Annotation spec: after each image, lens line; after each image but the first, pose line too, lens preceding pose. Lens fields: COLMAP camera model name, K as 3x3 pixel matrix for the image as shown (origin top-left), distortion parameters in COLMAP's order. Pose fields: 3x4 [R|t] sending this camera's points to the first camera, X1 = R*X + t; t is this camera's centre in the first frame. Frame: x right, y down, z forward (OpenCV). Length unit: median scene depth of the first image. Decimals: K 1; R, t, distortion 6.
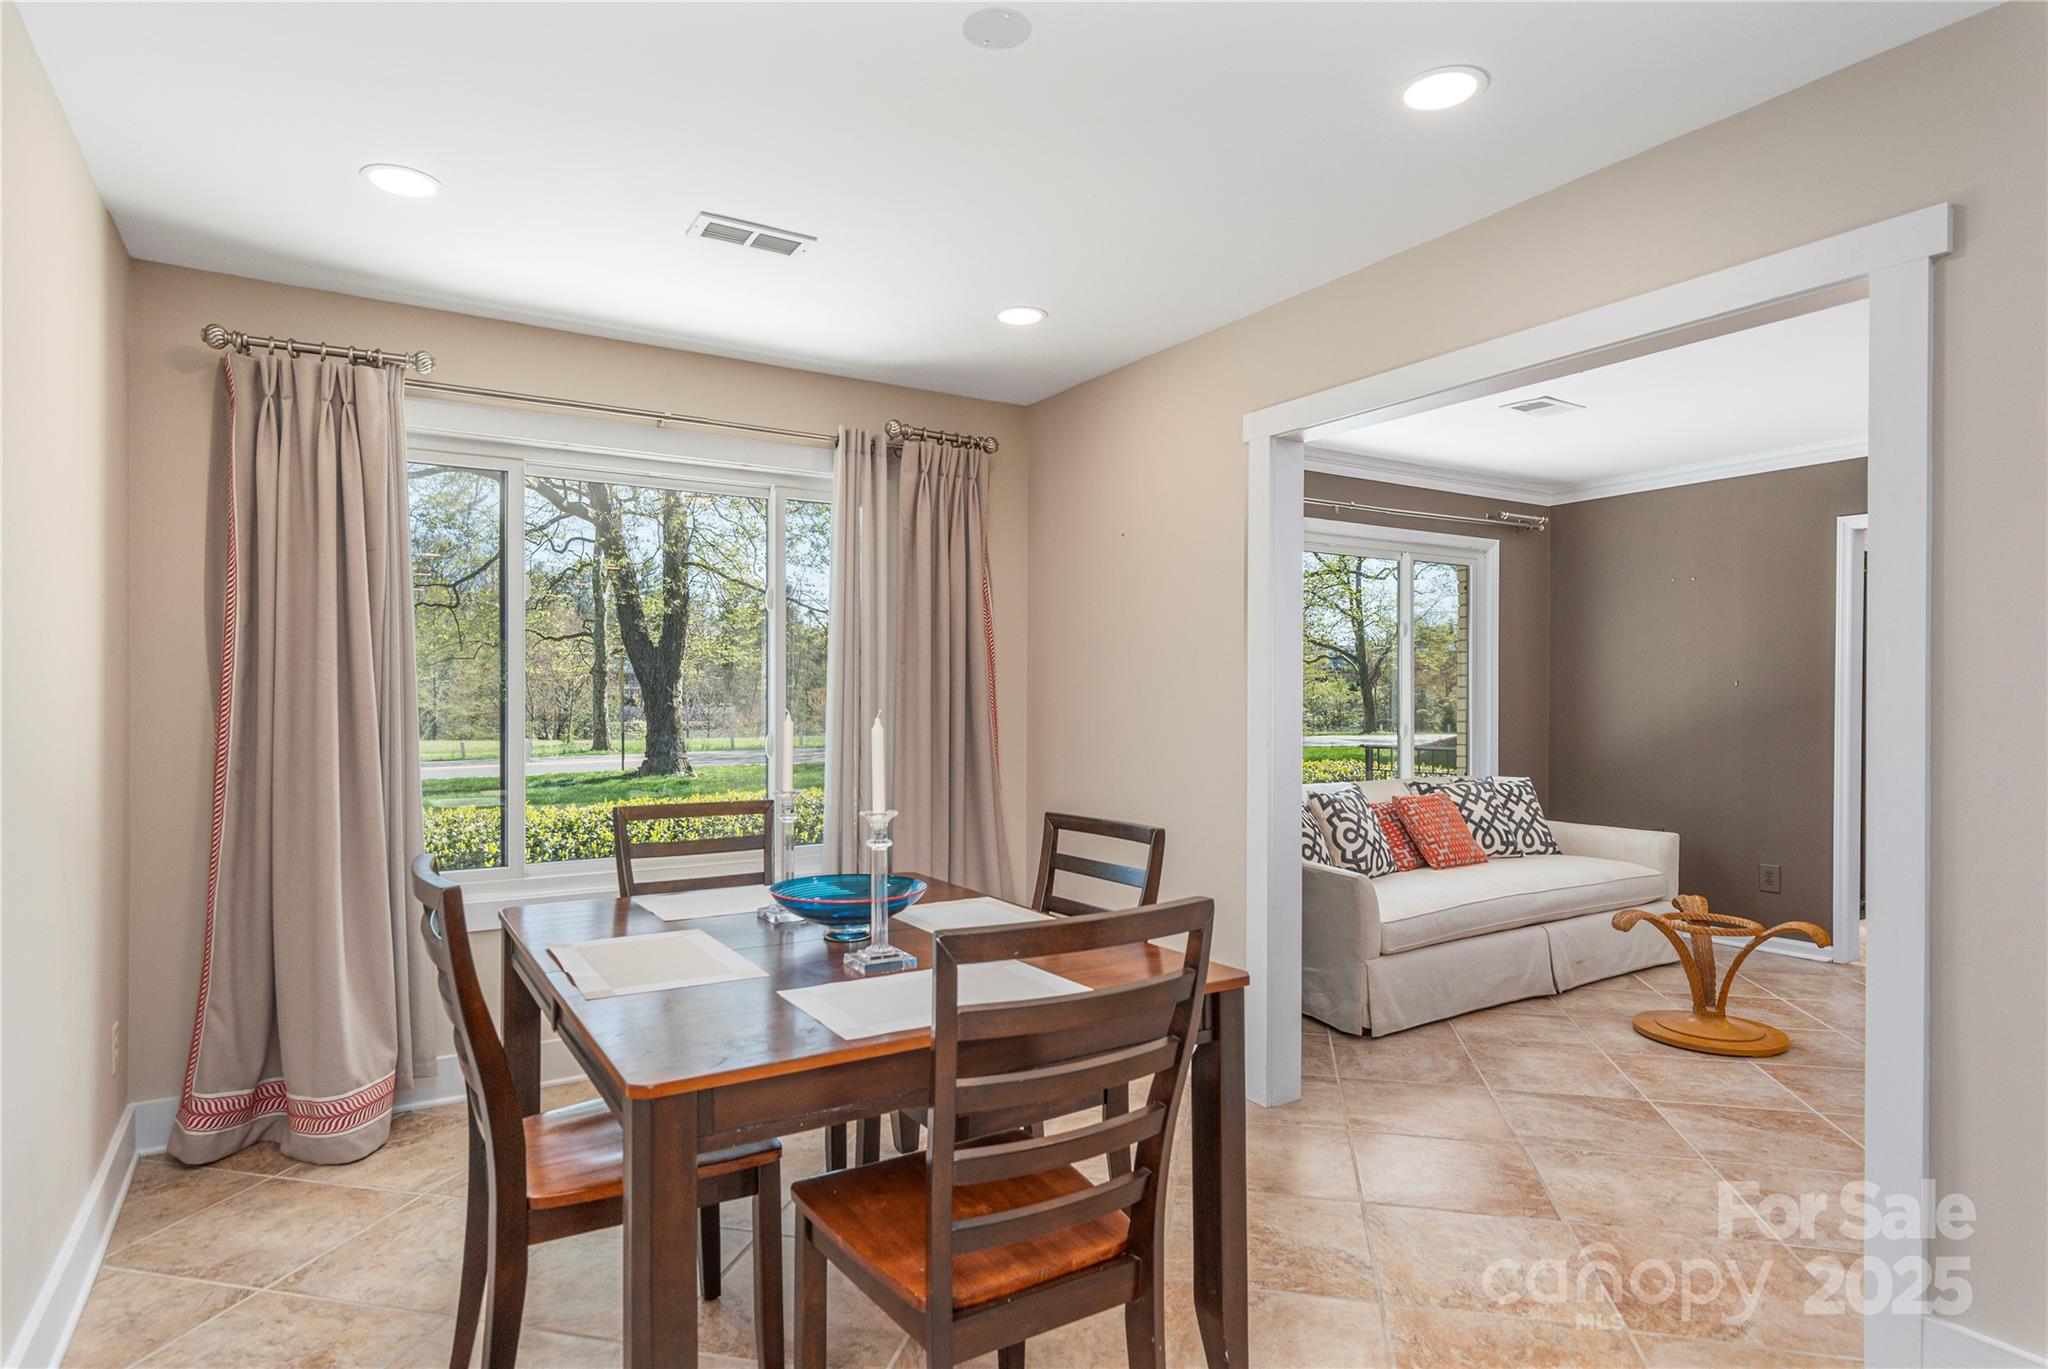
lens RADIAL K [[1097.4, 0, 1012.1], [0, 1097.4, 703.1], [0, 0, 1]] dist [-0.019338, 0.000632]
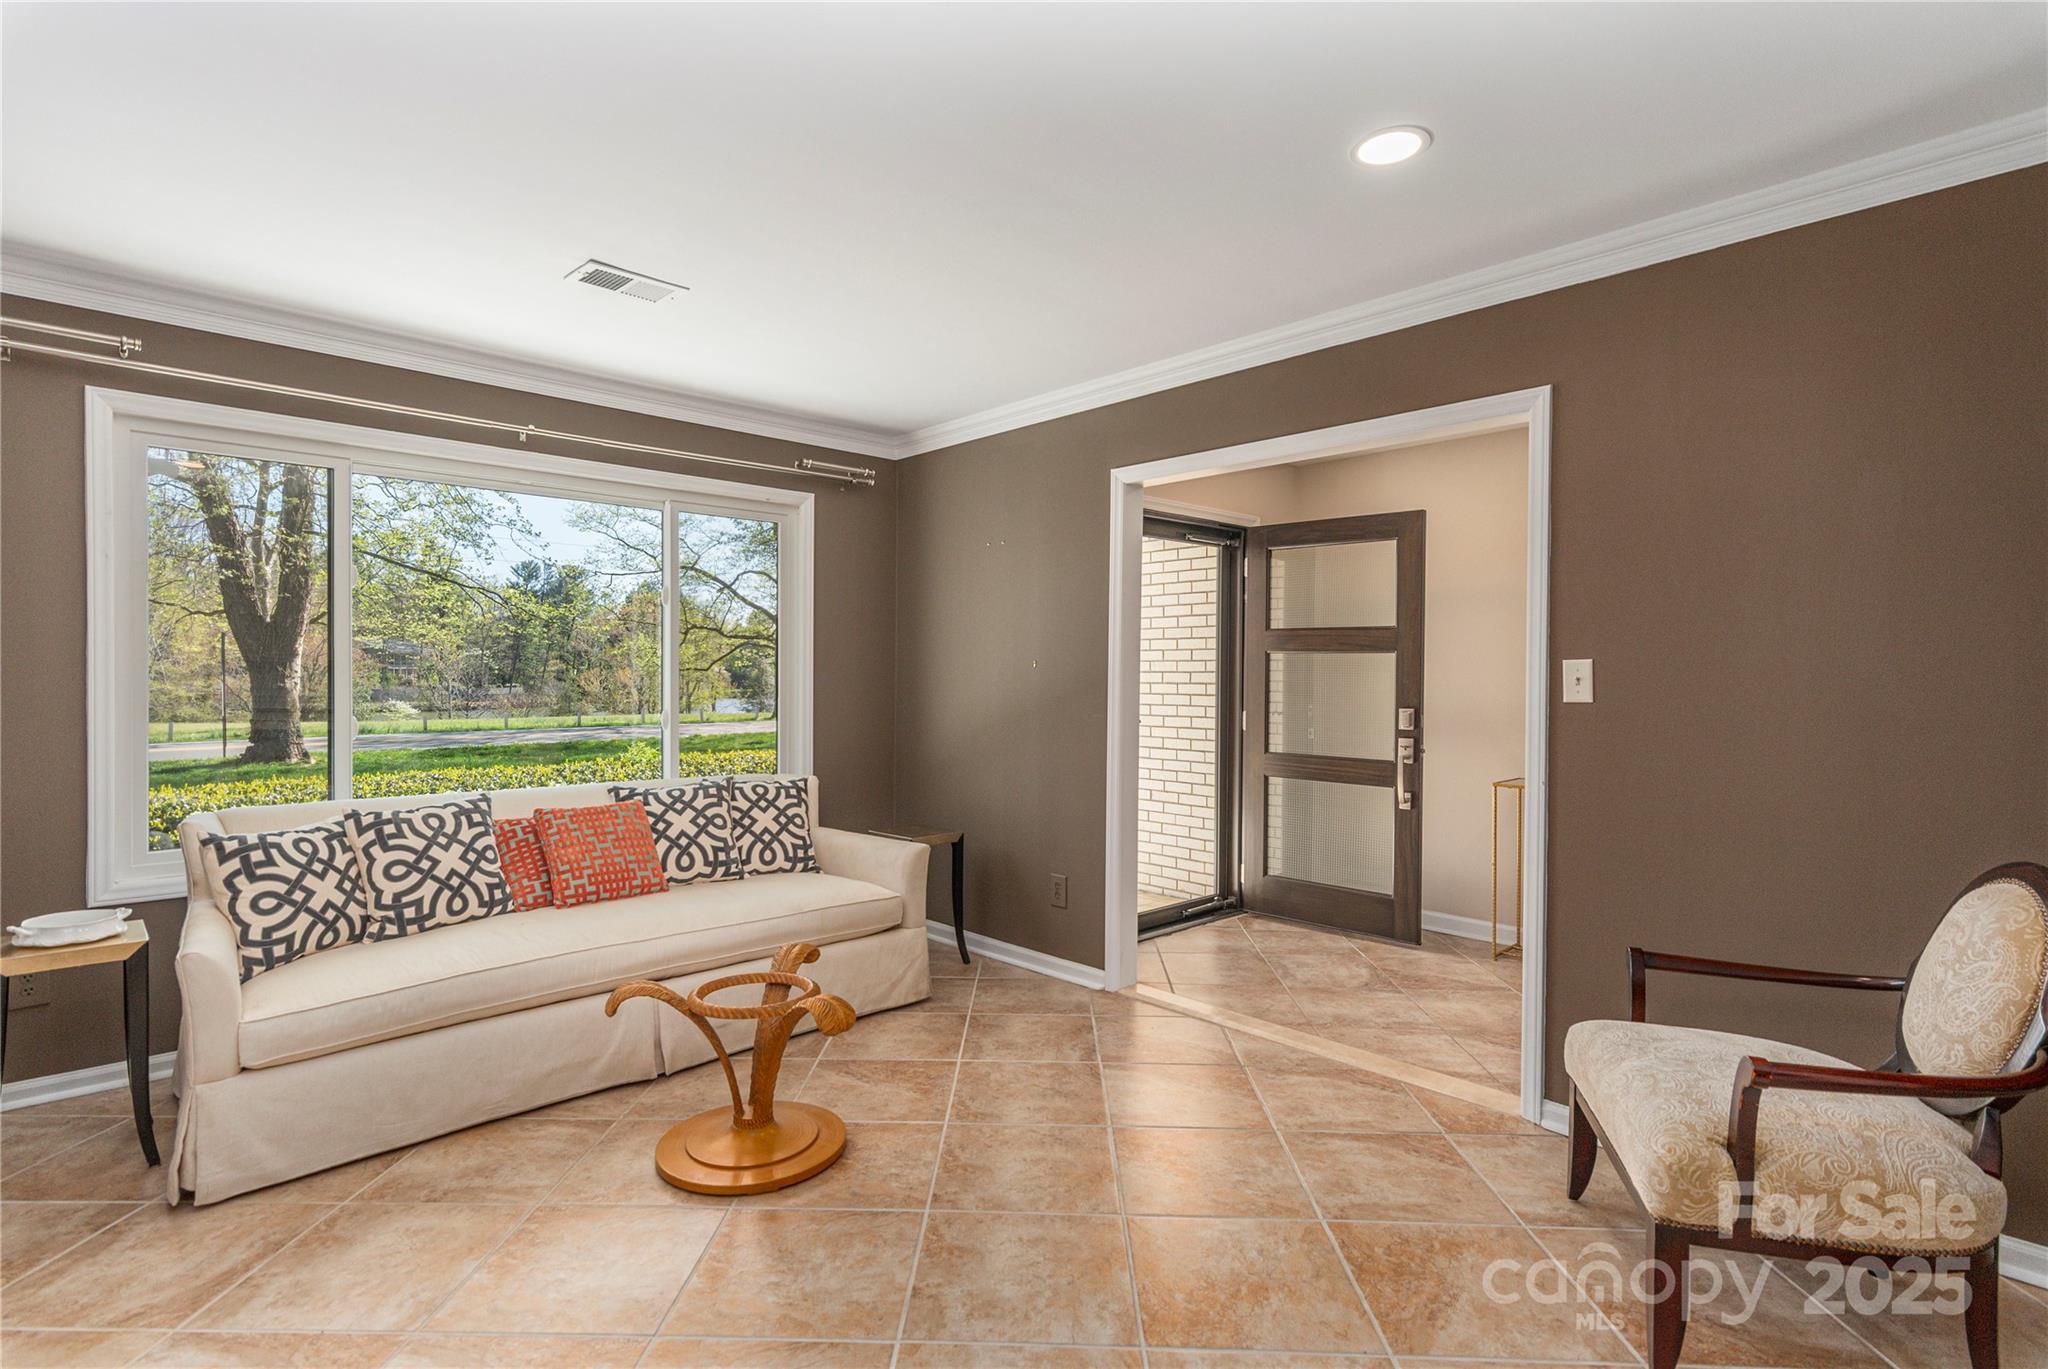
lens RADIAL K [[1001.4, 0, 1036.4], [0, 1001.4, 680.4], [0, 0, 1]] dist [0.009656, -0.000894]
pose [[0.976906, 0.002632, 0.213655, 0.523918], [-0.001912, 0.999992, -0.003578, -0.002514], [-0.213663, 0.003087, 0.976903, 0.237476]]
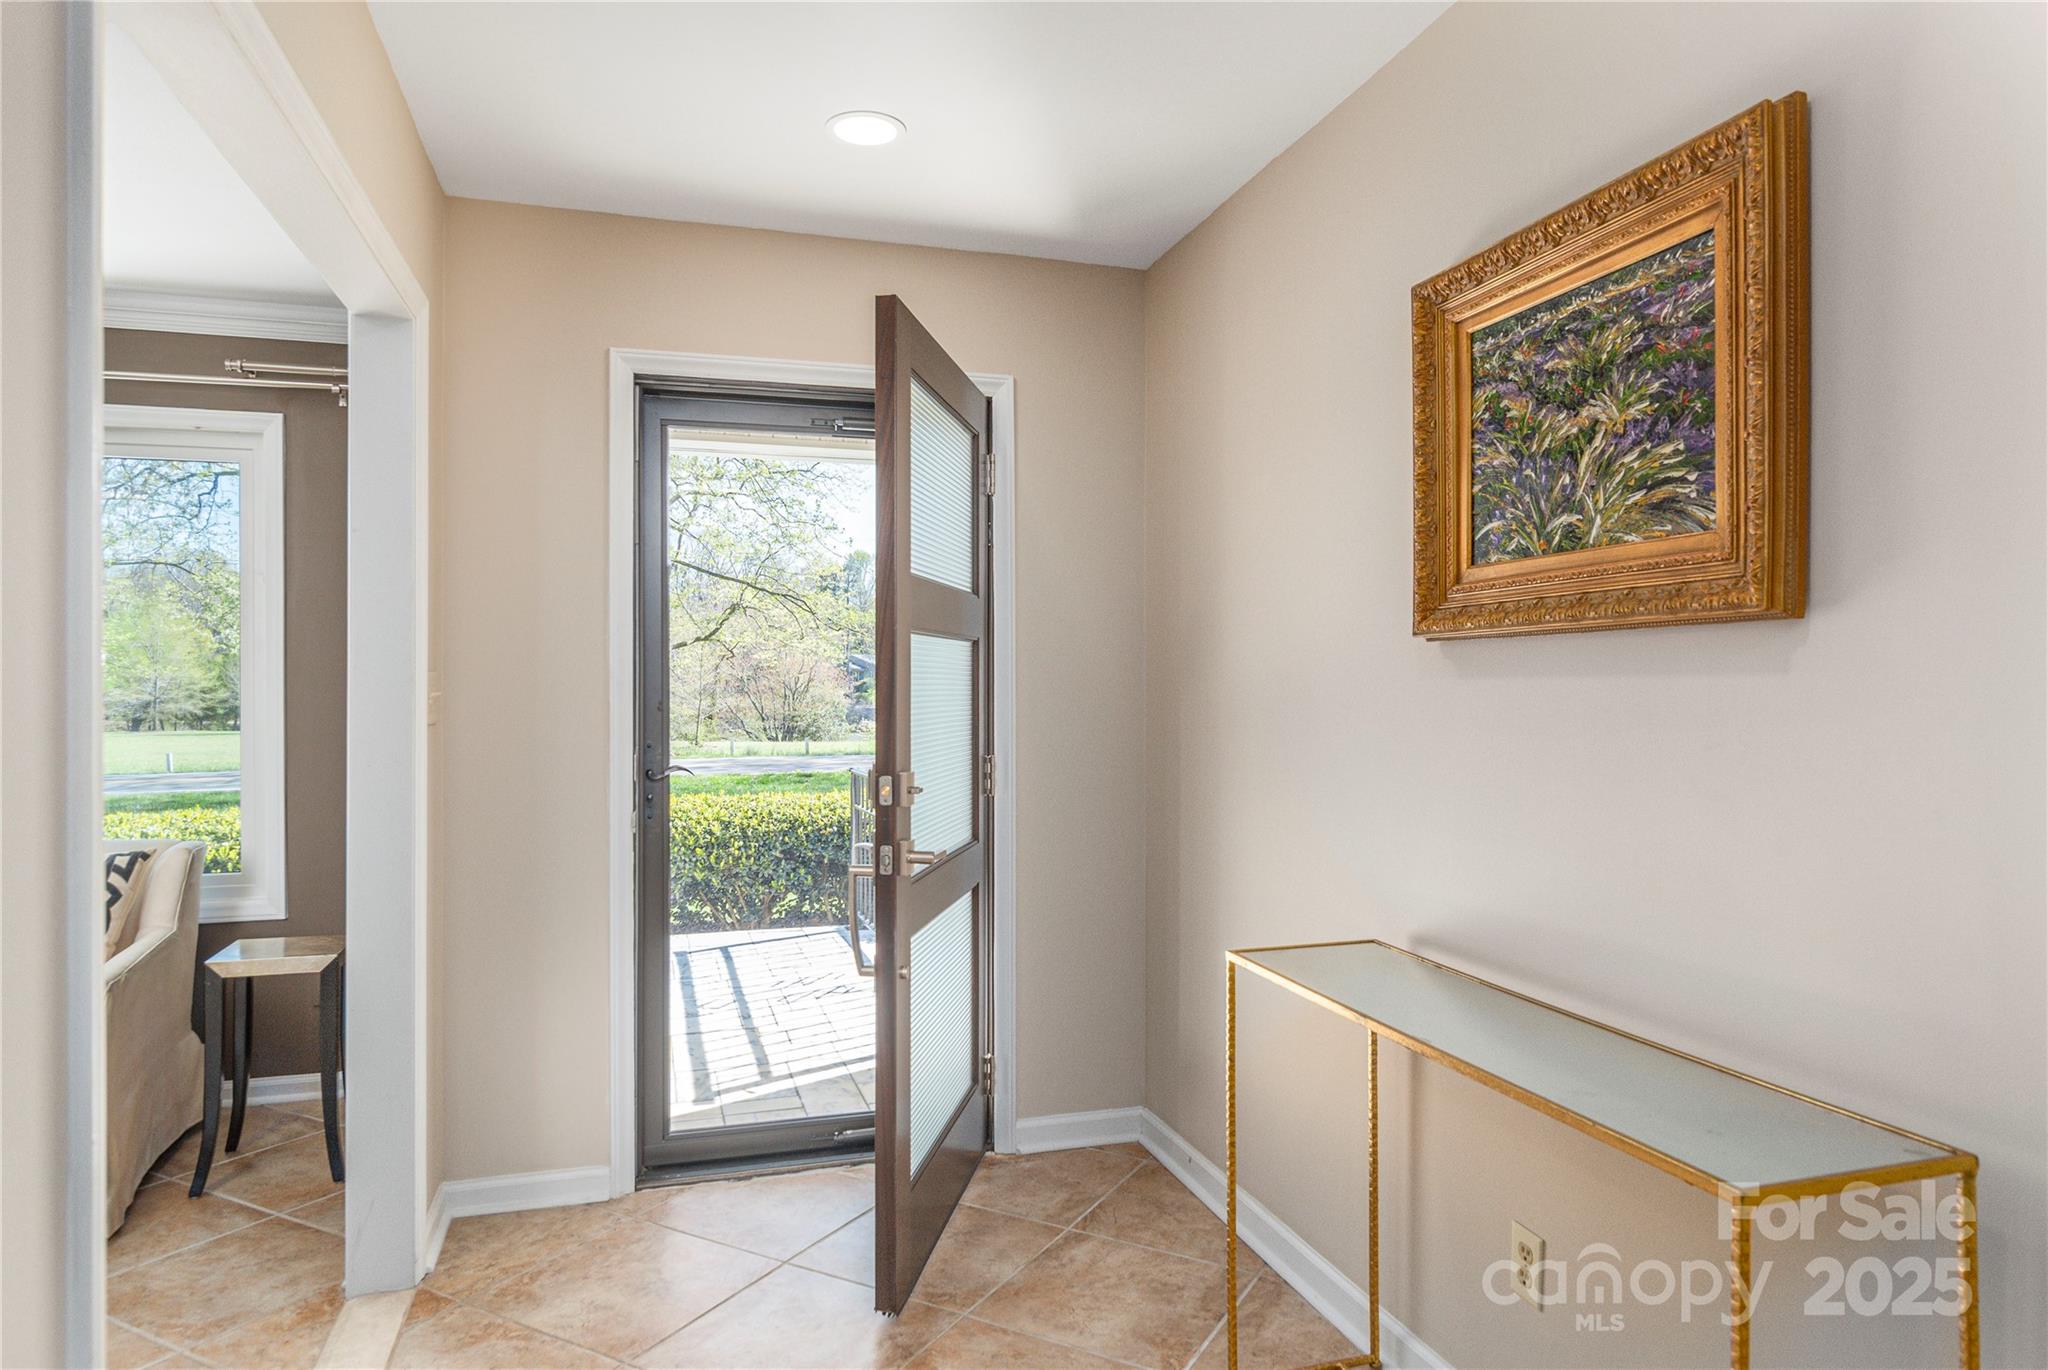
lens RADIAL K [[1213.6, 0, 1013.2], [0, 1213.6, 673.7], [0, 0, 1]] dist [0.004071, 0.000421]
pose [[0.957434, -0.003458, -0.288630, 1.160881], [-0.003761, 0.999694, -0.024451, -0.000002], [0.288627, 0.024496, 0.957128, 0.593350]]
